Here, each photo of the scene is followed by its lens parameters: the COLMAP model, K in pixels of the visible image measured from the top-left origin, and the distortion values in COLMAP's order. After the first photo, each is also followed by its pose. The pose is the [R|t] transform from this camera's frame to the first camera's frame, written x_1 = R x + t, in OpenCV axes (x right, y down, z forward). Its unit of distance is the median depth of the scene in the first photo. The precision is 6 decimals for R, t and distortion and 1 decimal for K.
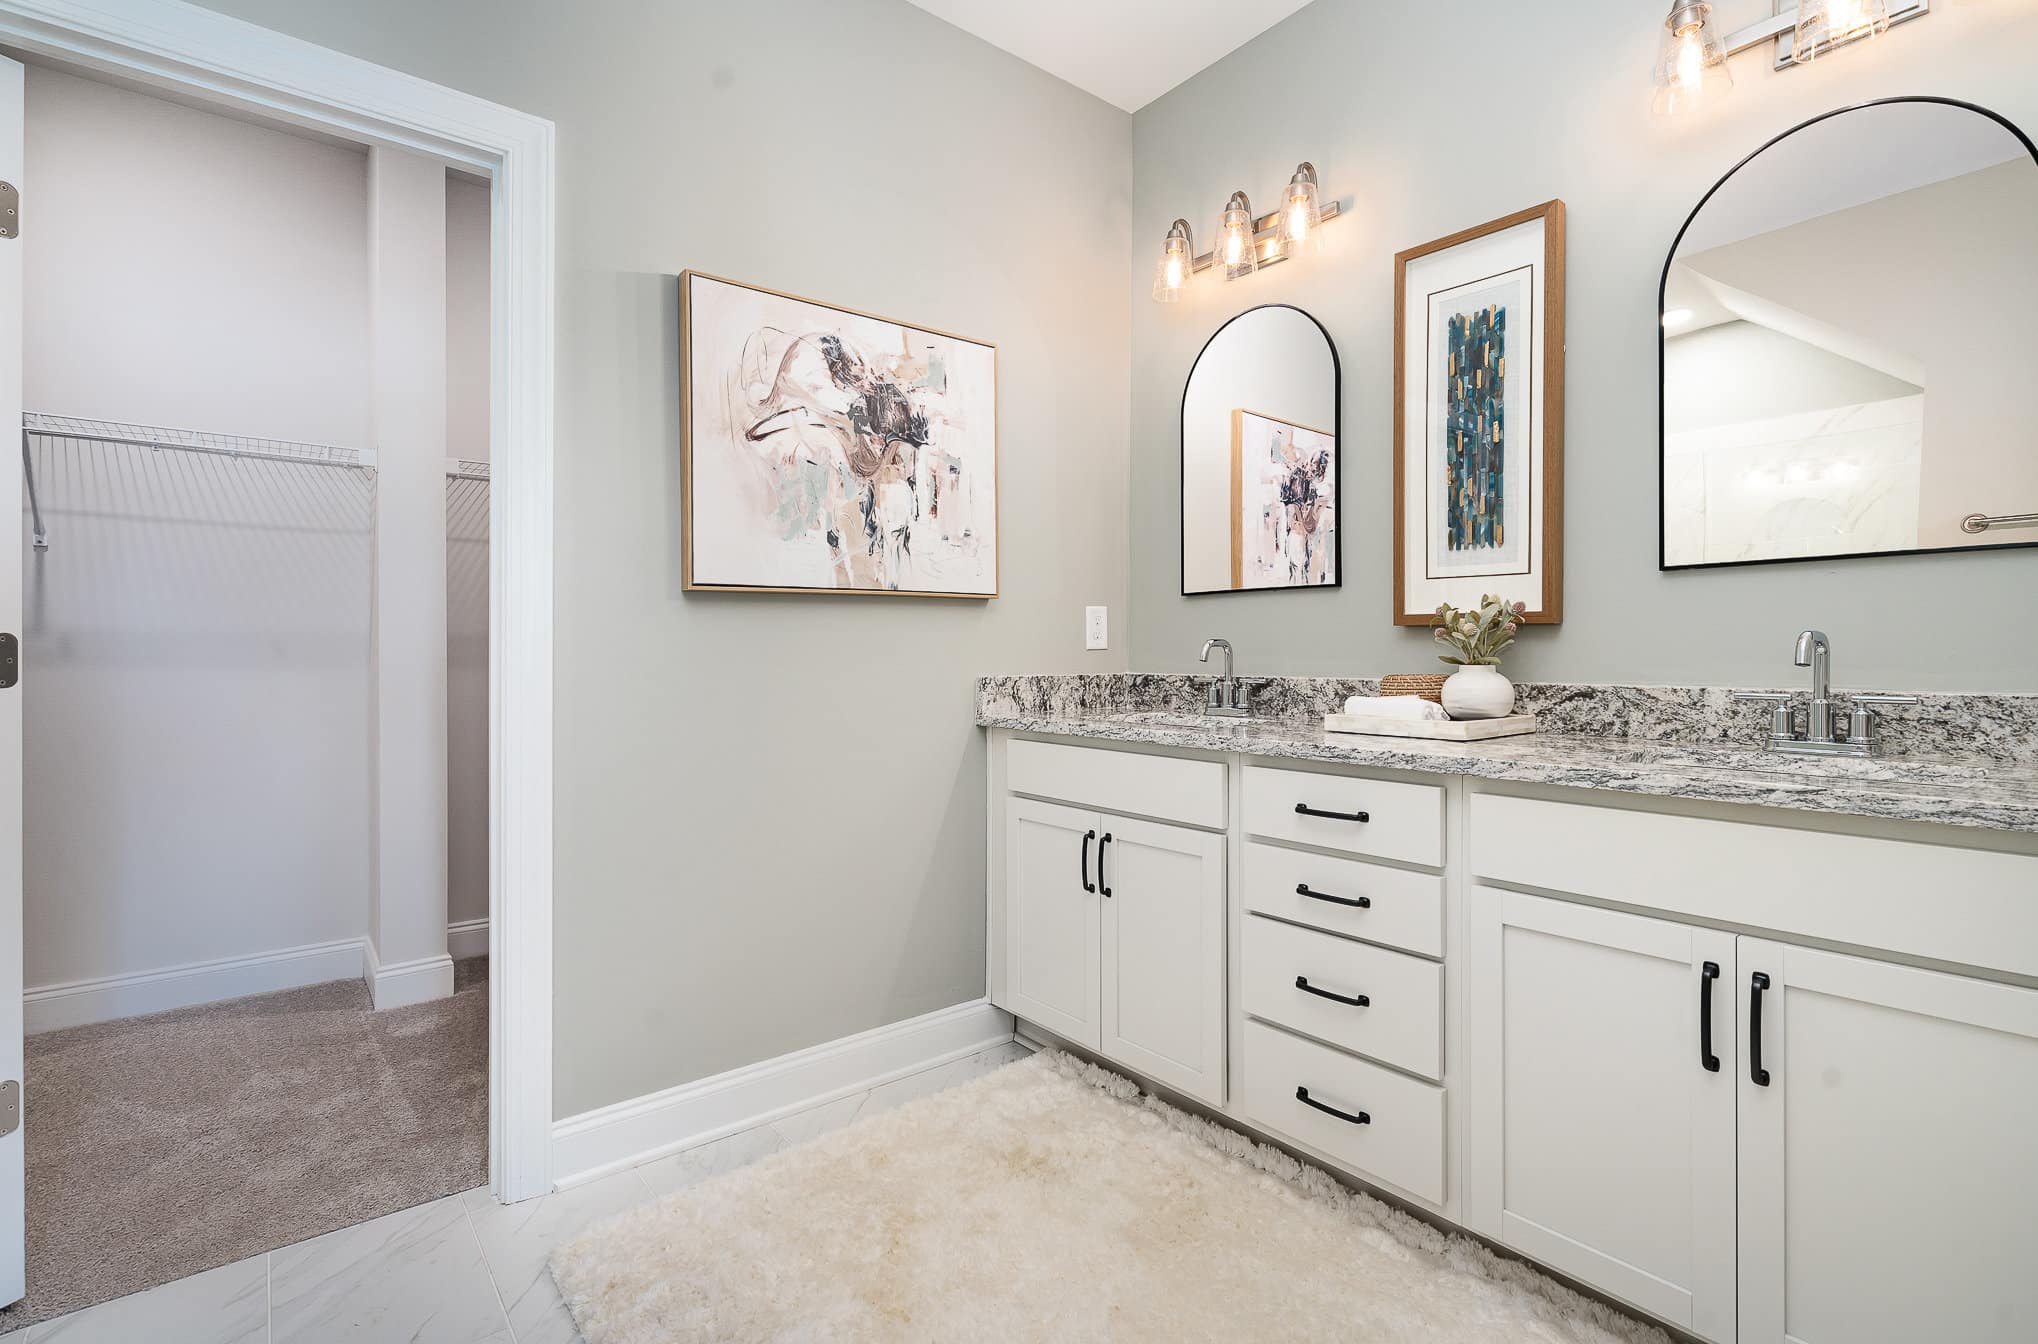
lens RADIAL K [[944.9, 0, 1024.5], [0, 944.9, 666.1], [0, 0, 1]] dist [0.001257, -0.000898]
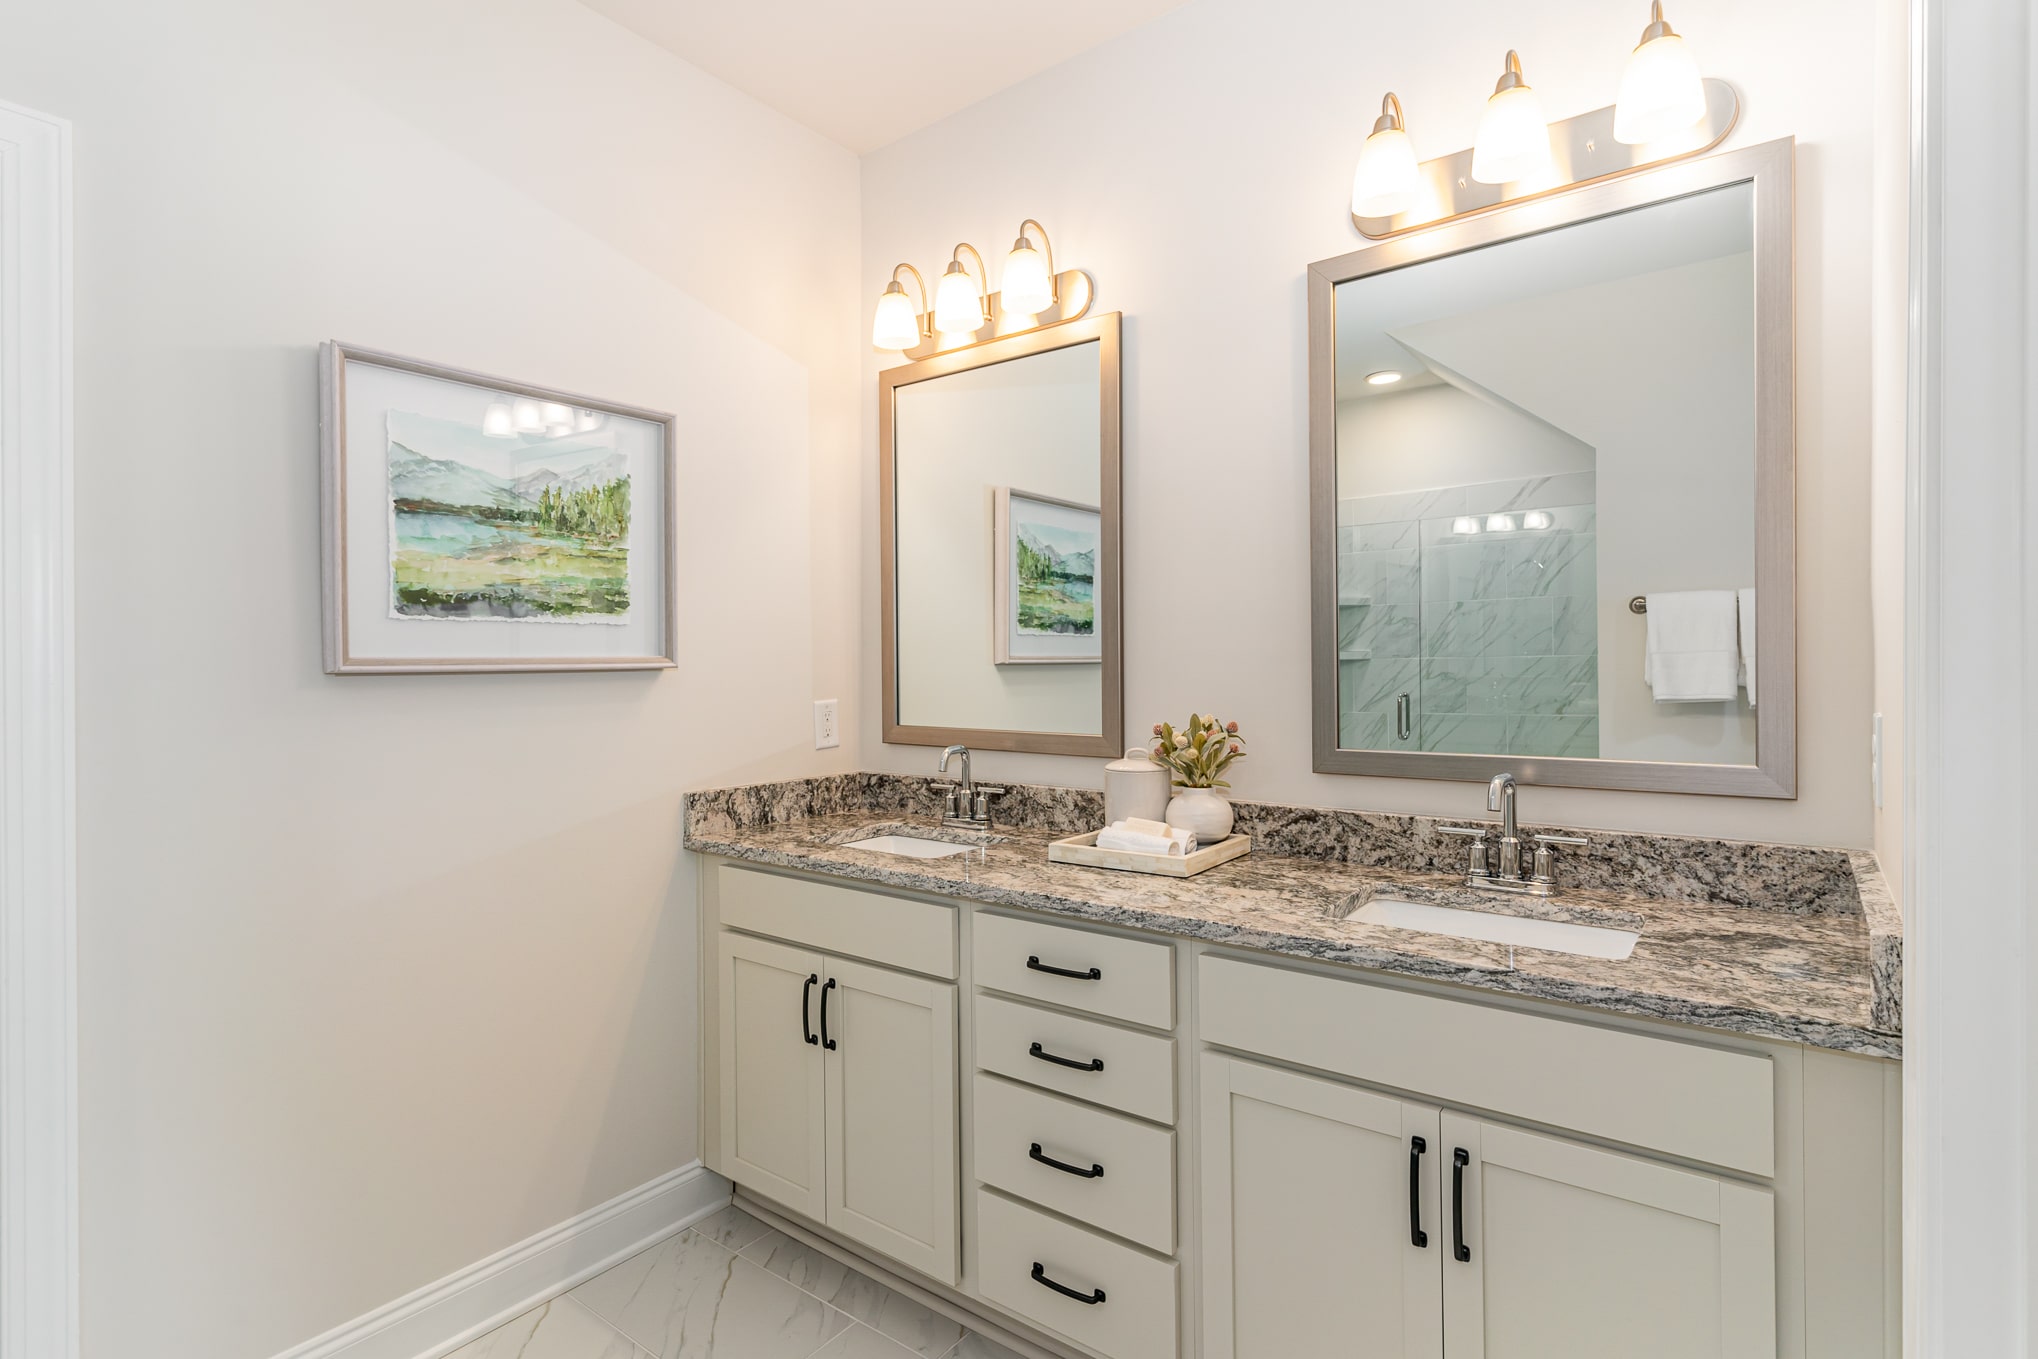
lens RADIAL K [[989.9, 0, 1012.8], [0, 989.9, 669.2], [0, 0, 1]] dist [-0.001777, 0.000448]
pose [[0.973552, -0.010256, 0.228235, 0.052376], [0.011736, 0.999918, -0.005127, -0.129685], [-0.228163, 0.007670, 0.973593, 0.052154]]
